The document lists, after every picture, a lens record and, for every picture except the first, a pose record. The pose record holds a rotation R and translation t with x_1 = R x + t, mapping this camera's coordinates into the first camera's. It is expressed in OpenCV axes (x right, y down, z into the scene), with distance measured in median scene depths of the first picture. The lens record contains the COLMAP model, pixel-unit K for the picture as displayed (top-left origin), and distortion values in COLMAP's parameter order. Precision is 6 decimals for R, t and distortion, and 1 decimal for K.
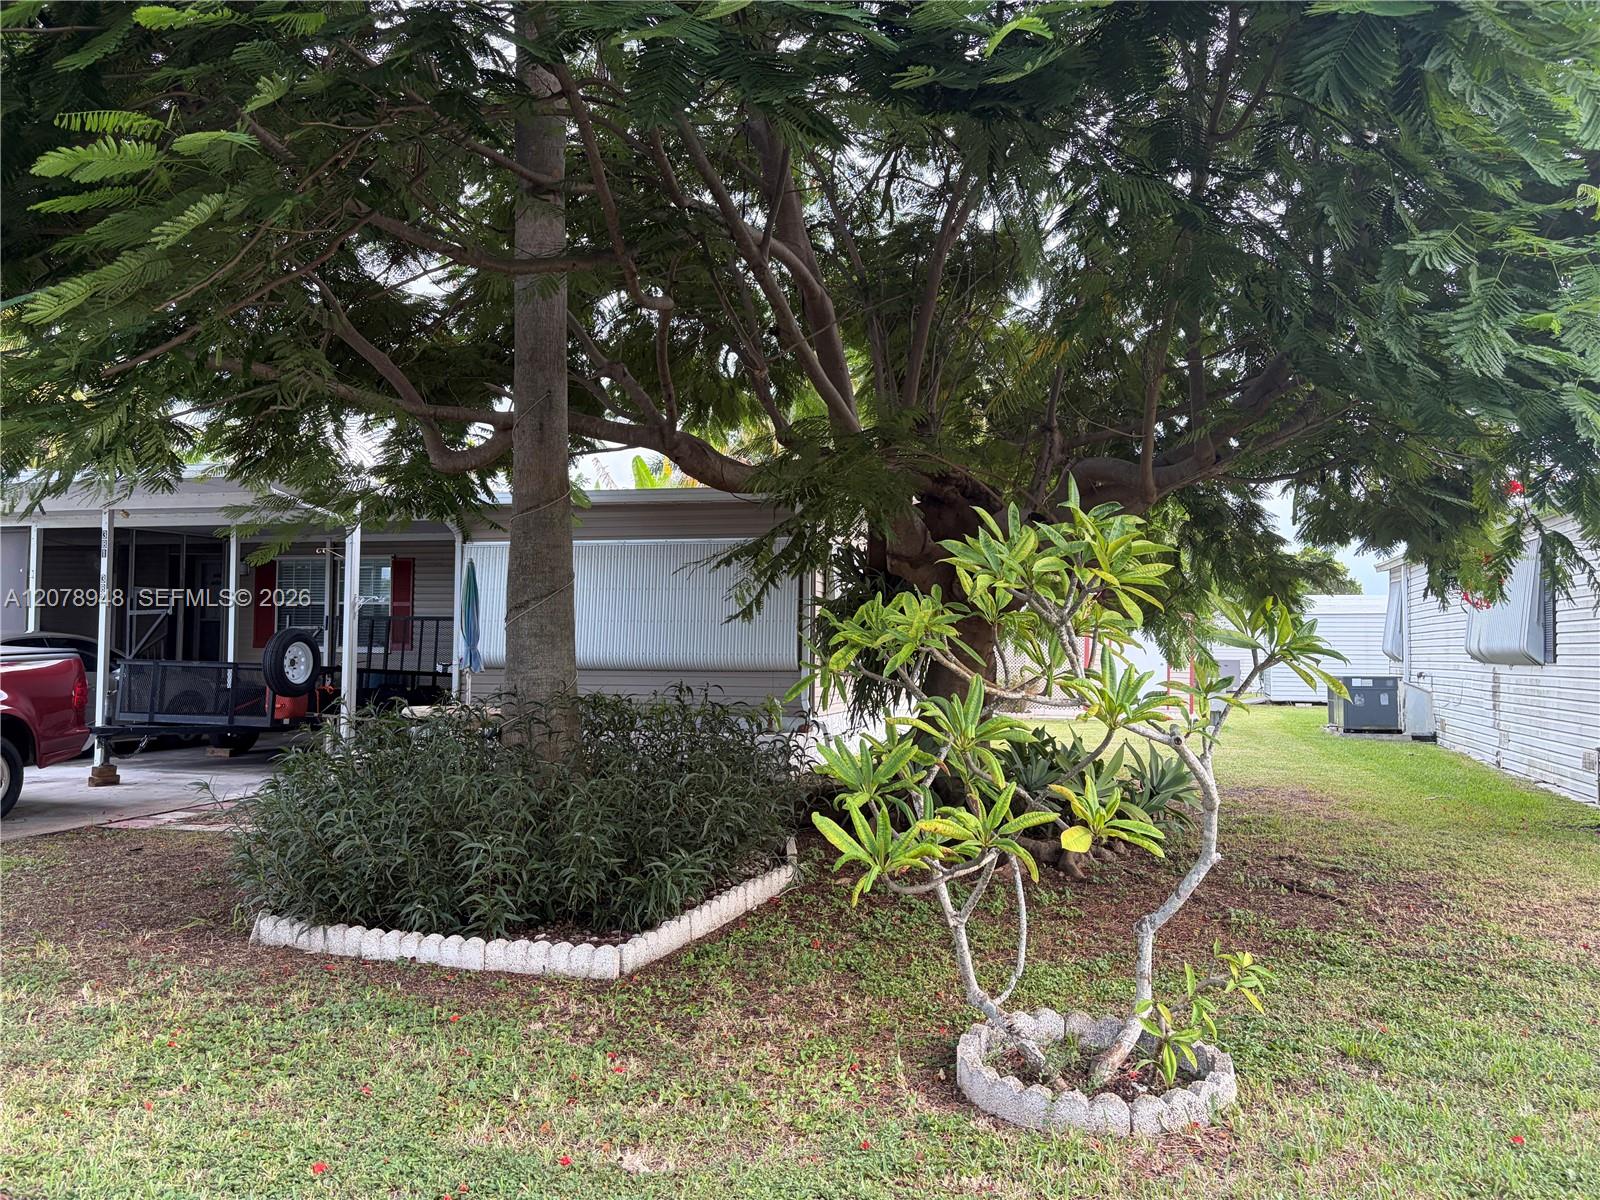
lens RADIAL K [[1210.4, 0, 787.1], [0, 1210.4, 608.9], [0, 0, 1]] dist [0.055798, -0.060318]
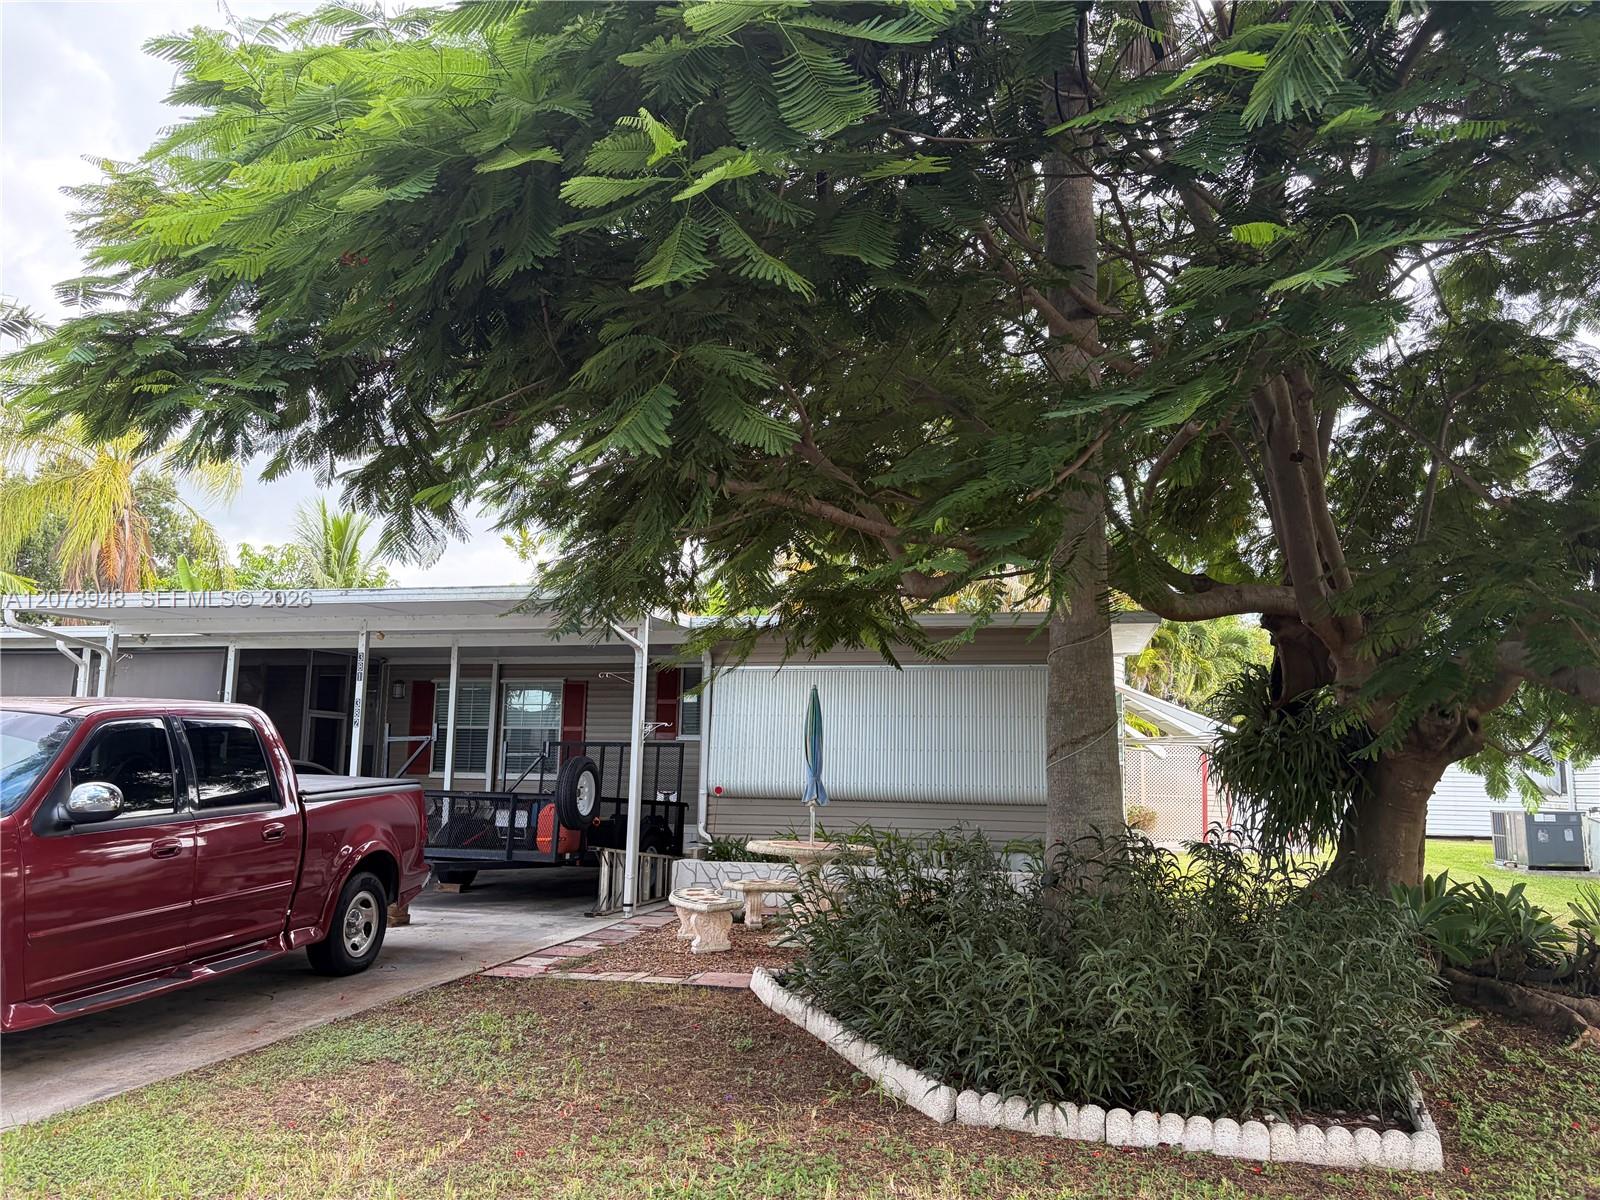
lens RADIAL K [[1210.4, 0, 787.1], [0, 1210.4, 608.9], [0, 0, 1]] dist [0.055798, -0.060318]
pose [[0.999243, 0.011310, 0.037220, -0.259978], [-0.007483, 0.994817, -0.101405, -0.003587], [-0.038174, 0.101050, 0.994149, 0.036654]]
